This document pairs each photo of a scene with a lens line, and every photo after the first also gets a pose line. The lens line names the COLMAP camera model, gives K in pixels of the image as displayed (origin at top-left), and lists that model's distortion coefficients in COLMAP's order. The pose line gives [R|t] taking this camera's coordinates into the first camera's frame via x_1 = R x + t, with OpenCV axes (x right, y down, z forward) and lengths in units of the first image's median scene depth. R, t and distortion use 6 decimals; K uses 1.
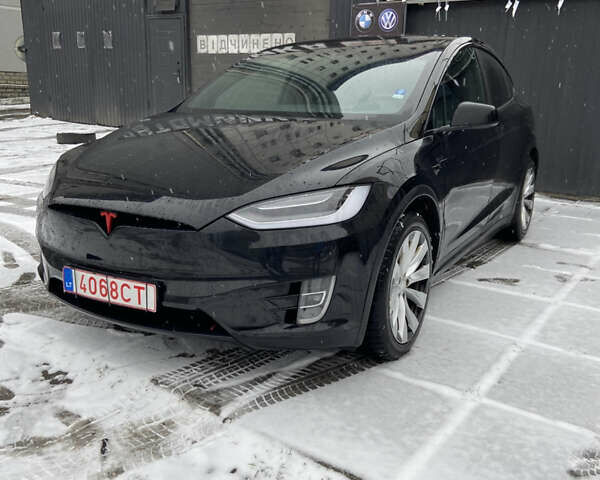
lens RADIAL K [[605.6, 0, 299.0], [0, 605.6, 231.0], [0, 0, 1]] dist [0.115538, -0.146428]
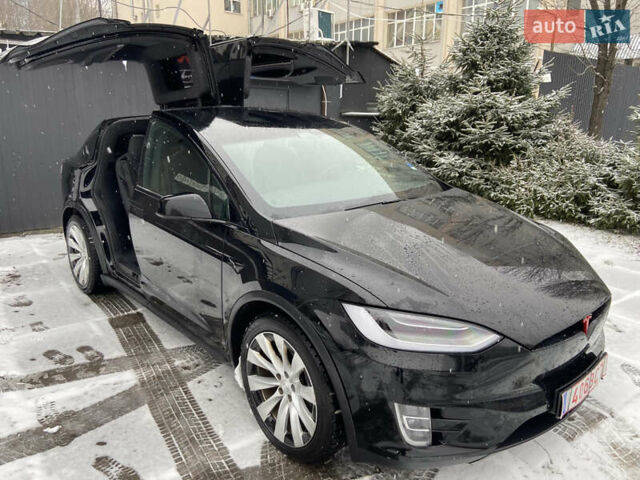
lens RADIAL K [[483.6, 0, 320.0], [0, 483.6, 240.0], [0, 0, 1]] dist [0.111744, -0.137685]
pose [[0.309307, -0.254927, 0.916156, -1.202131], [0.219481, 0.956525, 0.192061, -0.422248], [-0.925288, 0.141673, 0.351811, 1.104650]]
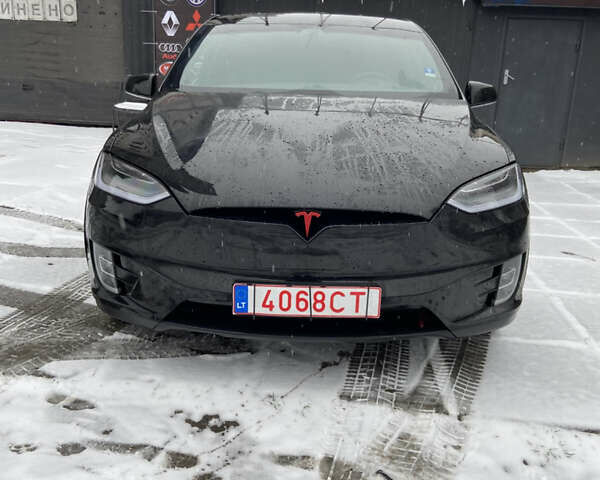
lens RADIAL K [[605.6, 0, 299.0], [0, 605.6, 231.0], [0, 0, 1]] dist [0.115538, -0.146428]
pose [[0.874029, -0.108194, 0.473675, -0.718144], [0.093683, 0.994125, 0.054206, -0.049780], [-0.476757, -0.003002, 0.879030, 0.269750]]
